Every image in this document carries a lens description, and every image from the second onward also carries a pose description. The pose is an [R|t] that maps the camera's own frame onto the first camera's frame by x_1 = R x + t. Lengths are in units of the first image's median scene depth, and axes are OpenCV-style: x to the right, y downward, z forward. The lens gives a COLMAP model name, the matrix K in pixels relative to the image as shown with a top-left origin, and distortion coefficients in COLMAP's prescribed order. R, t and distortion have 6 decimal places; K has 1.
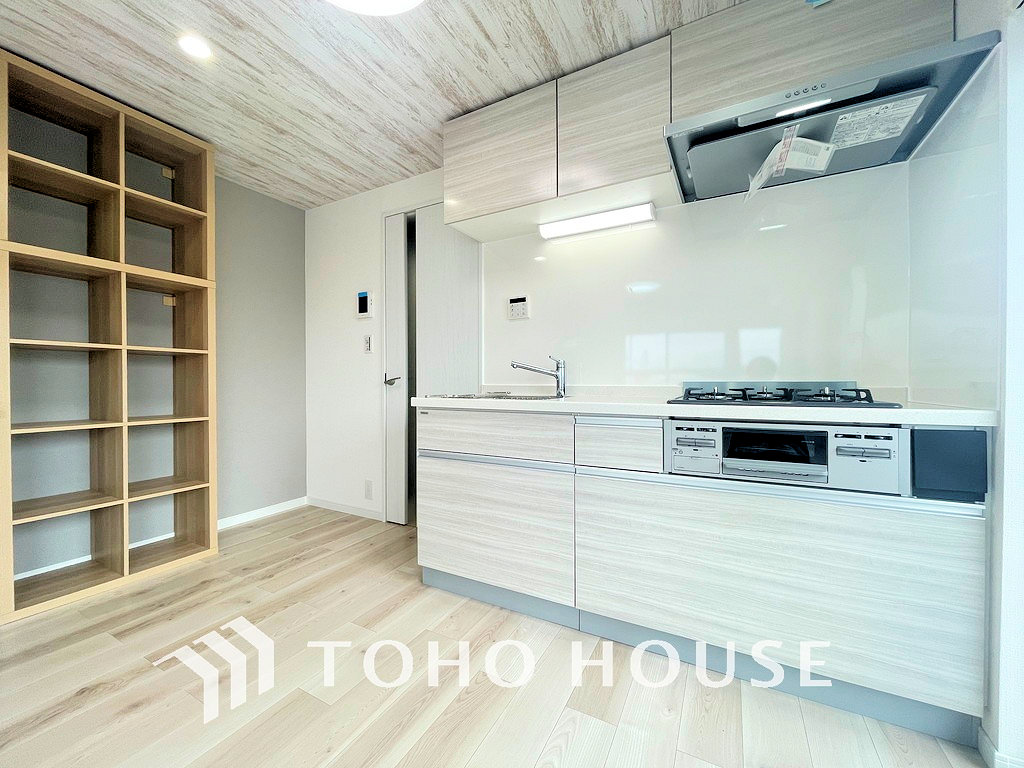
lens RADIAL K [[412.1, 0, 506.7], [0, 412.1, 383.5], [0, 0, 1]] dist [-0.002988, -0.000297]
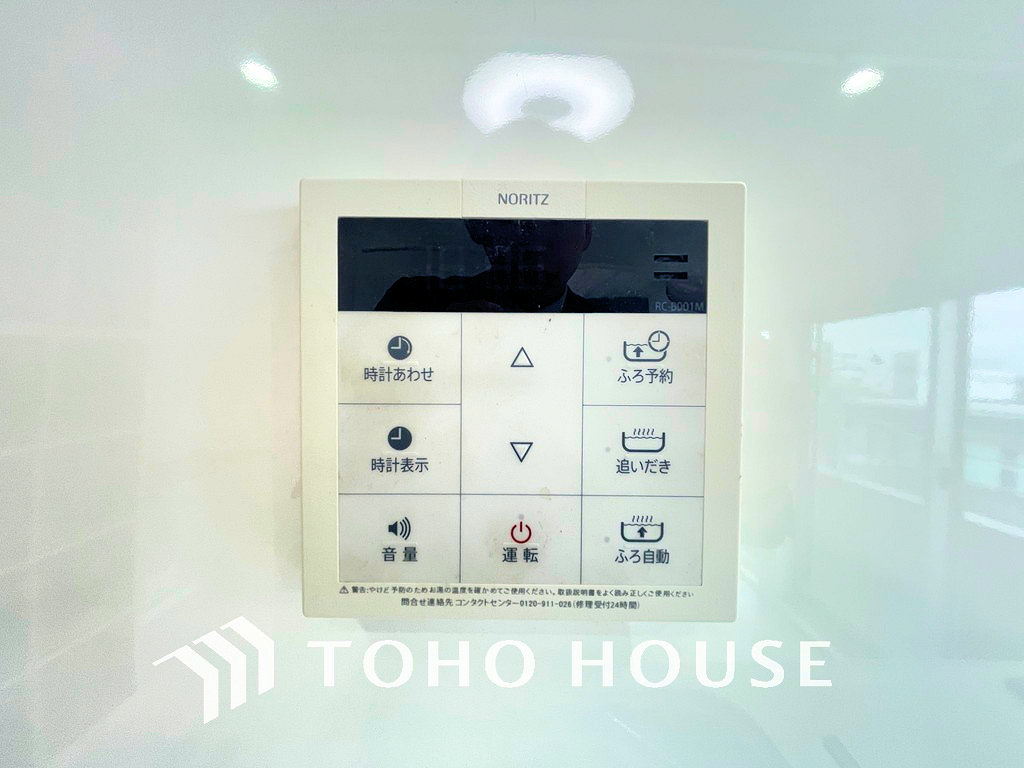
lens RADIAL K [[412.1, 0, 506.7], [0, 412.1, 383.5], [0, 0, 1]] dist [-0.002988, -0.000297]
pose [[0.876559, 0.006723, 0.481247, 0.001964], [-0.009500, 0.999949, 0.003335, -0.245418], [-0.481200, -0.007495, 0.876579, 1.248695]]
